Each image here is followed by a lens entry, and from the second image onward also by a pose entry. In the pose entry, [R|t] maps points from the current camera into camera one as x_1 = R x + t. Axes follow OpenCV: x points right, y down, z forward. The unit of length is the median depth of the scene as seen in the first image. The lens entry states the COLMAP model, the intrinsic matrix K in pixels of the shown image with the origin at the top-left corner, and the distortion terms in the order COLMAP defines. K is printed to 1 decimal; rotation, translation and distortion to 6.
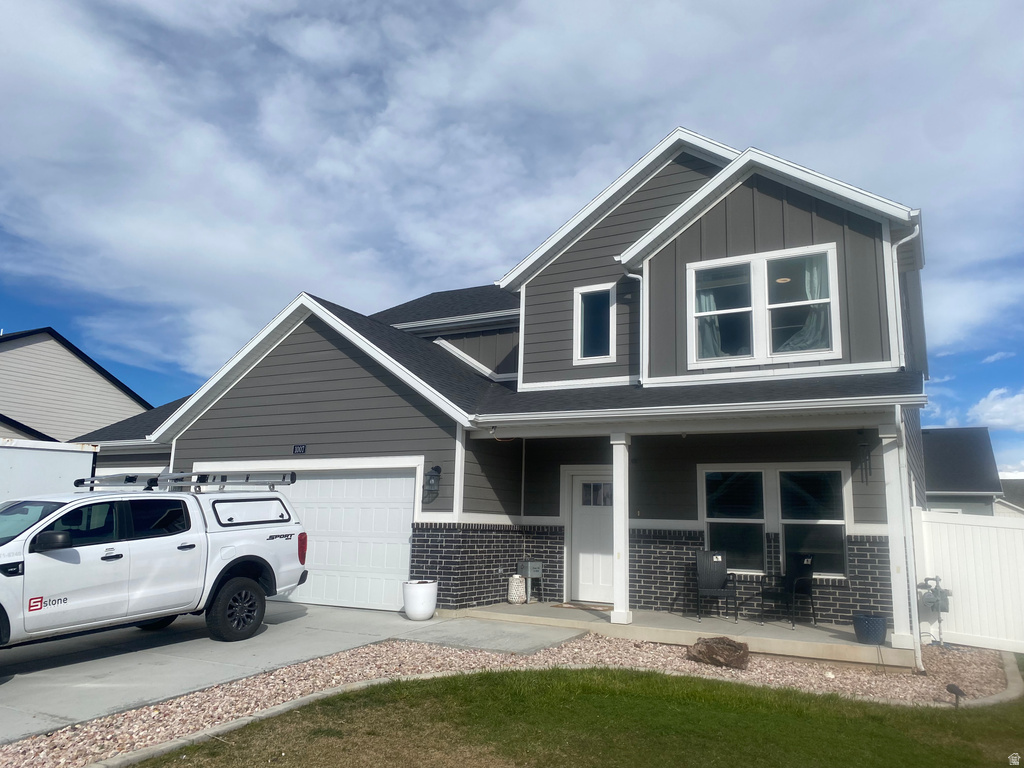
lens RADIAL K [[773.2, 0, 512.3], [0, 773.2, 372.9], [0, 0, 1]] dist [0.057553, -0.062675]
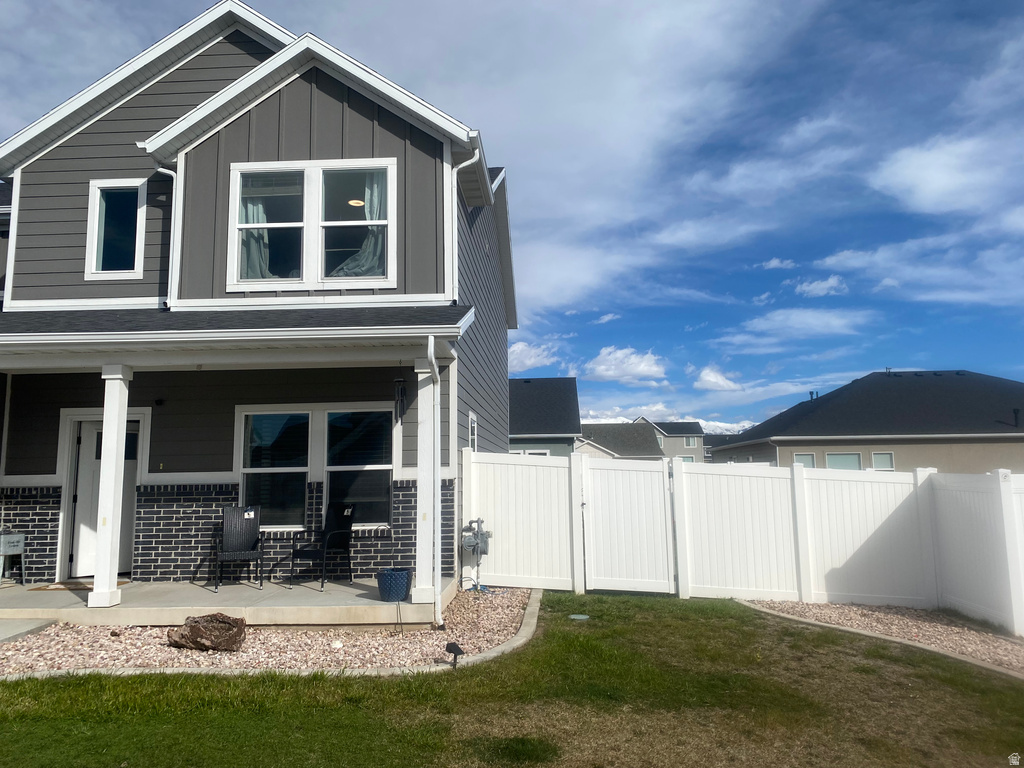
lens RADIAL K [[773.2, 0, 511.7], [0, 773.2, 372.7], [0, 0, 1]] dist [0.057553, -0.062675]
pose [[0.902571, 0.019432, 0.430103, 0.146085], [-0.046855, 0.997481, 0.053258, 0.023503], [-0.427984, -0.068221, 0.901208, 0.116513]]
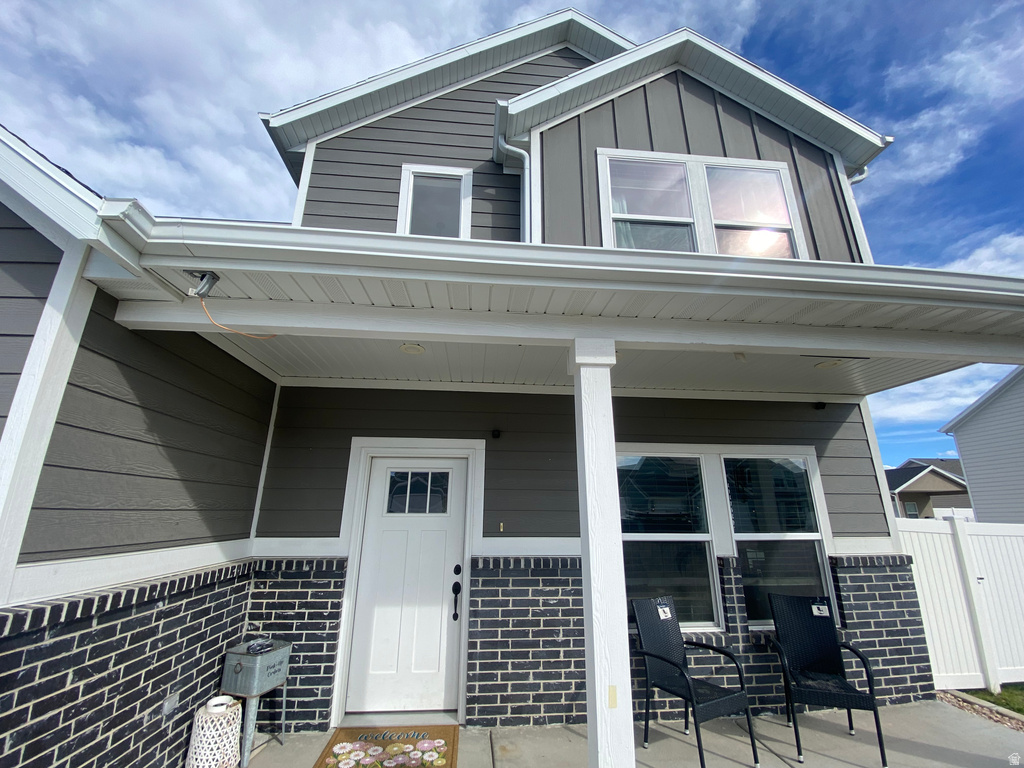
lens RADIAL K [[409.0, 0, 503.7], [0, 409.0, 383.4], [0, 0, 1]] dist [-0.006860, -0.003430]
pose [[0.834251, 0.138856, 0.533614, -0.006144], [-0.092653, 0.989313, -0.112585, 0.115572], [-0.543544, 0.044483, 0.838201, 0.777744]]
